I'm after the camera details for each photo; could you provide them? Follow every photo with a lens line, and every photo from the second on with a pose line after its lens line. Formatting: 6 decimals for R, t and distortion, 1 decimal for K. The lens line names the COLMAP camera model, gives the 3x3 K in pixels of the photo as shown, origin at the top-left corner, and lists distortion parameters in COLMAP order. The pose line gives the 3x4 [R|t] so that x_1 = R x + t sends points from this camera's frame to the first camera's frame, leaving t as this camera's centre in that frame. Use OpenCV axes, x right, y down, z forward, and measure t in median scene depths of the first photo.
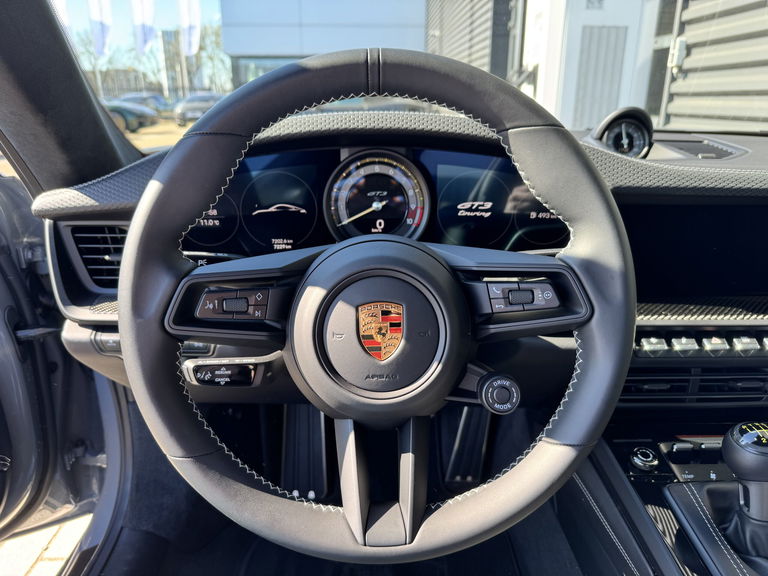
lens RADIAL K [[543.0, 0, 383.0], [0, 543.0, 299.0], [0, 0, 1]] dist [0.024781, -0.025583]
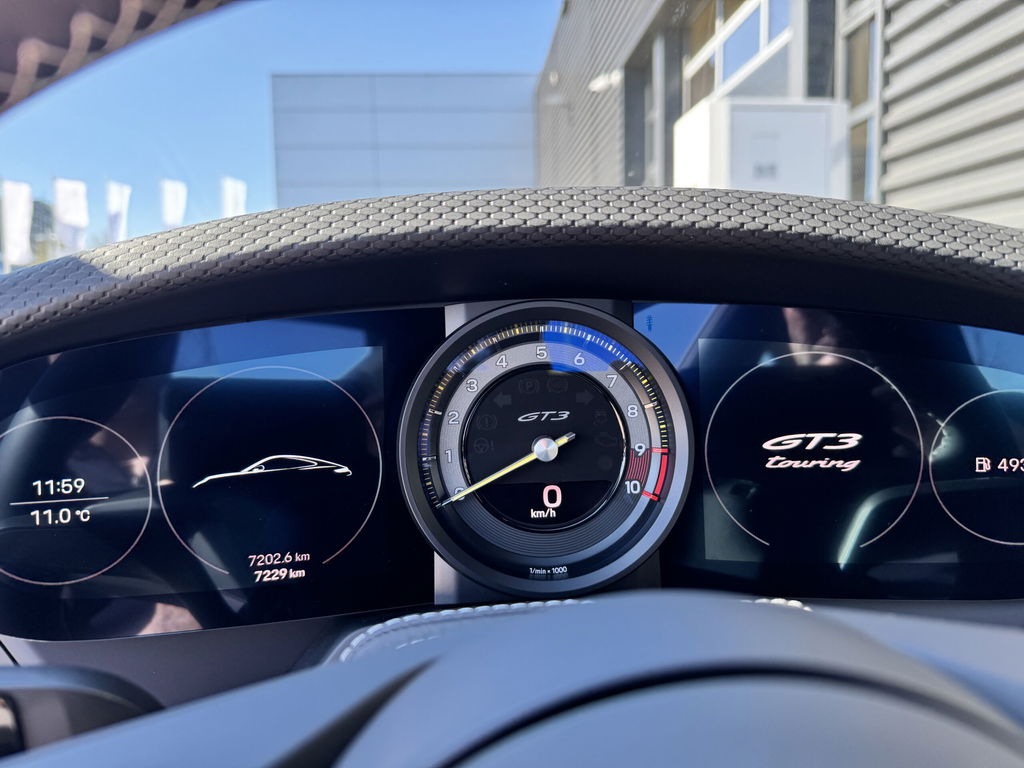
lens RADIAL K [[724.0, 0, 508.2], [0, 724.0, 378.4], [0, 0, 1]] dist [0.024781, -0.025583]
pose [[0.999281, -0.024985, 0.028510, -0.049984], [0.031331, 0.967715, -0.250091, -0.097409], [-0.021341, 0.250804, 0.967803, 0.521499]]
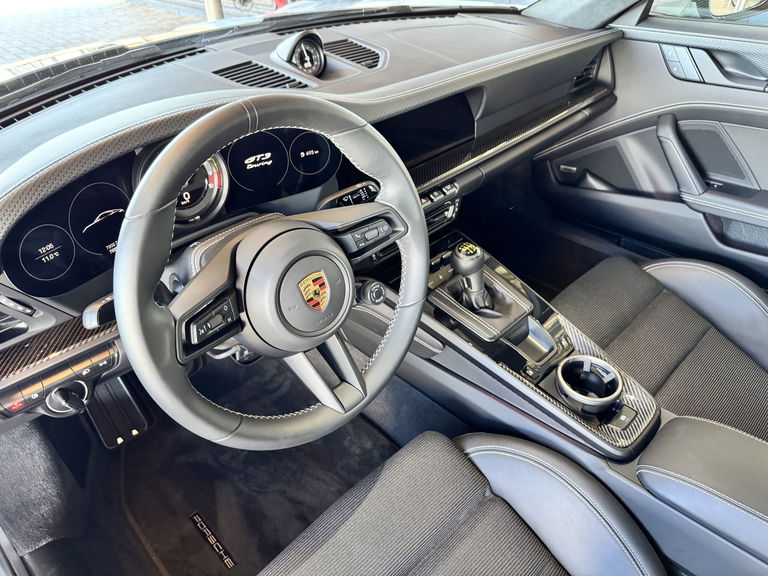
lens RADIAL K [[543.0, 0, 382.4], [0, 543.0, 285.5], [0, 0, 1]] dist [0.024781, -0.025583]
pose [[0.726430, -0.425907, 0.539353, -0.423063], [0.261884, 0.897149, 0.355726, -0.281003], [-0.635387, -0.117162, 0.763254, -0.166219]]
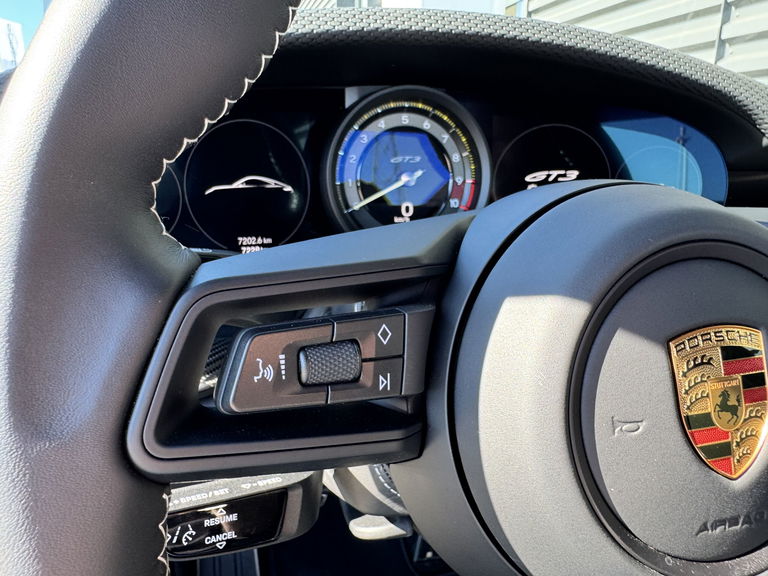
lens RADIAL K [[543.0, 0, 355.9], [0, 543.0, 286.2], [0, 0, 1]] dist [0.024781, -0.025583]
pose [[0.974861, -0.050803, 0.216947, -0.213667], [0.068070, 0.995016, -0.072870, -0.007453], [-0.212163, 0.085806, 0.973460, 0.423745]]
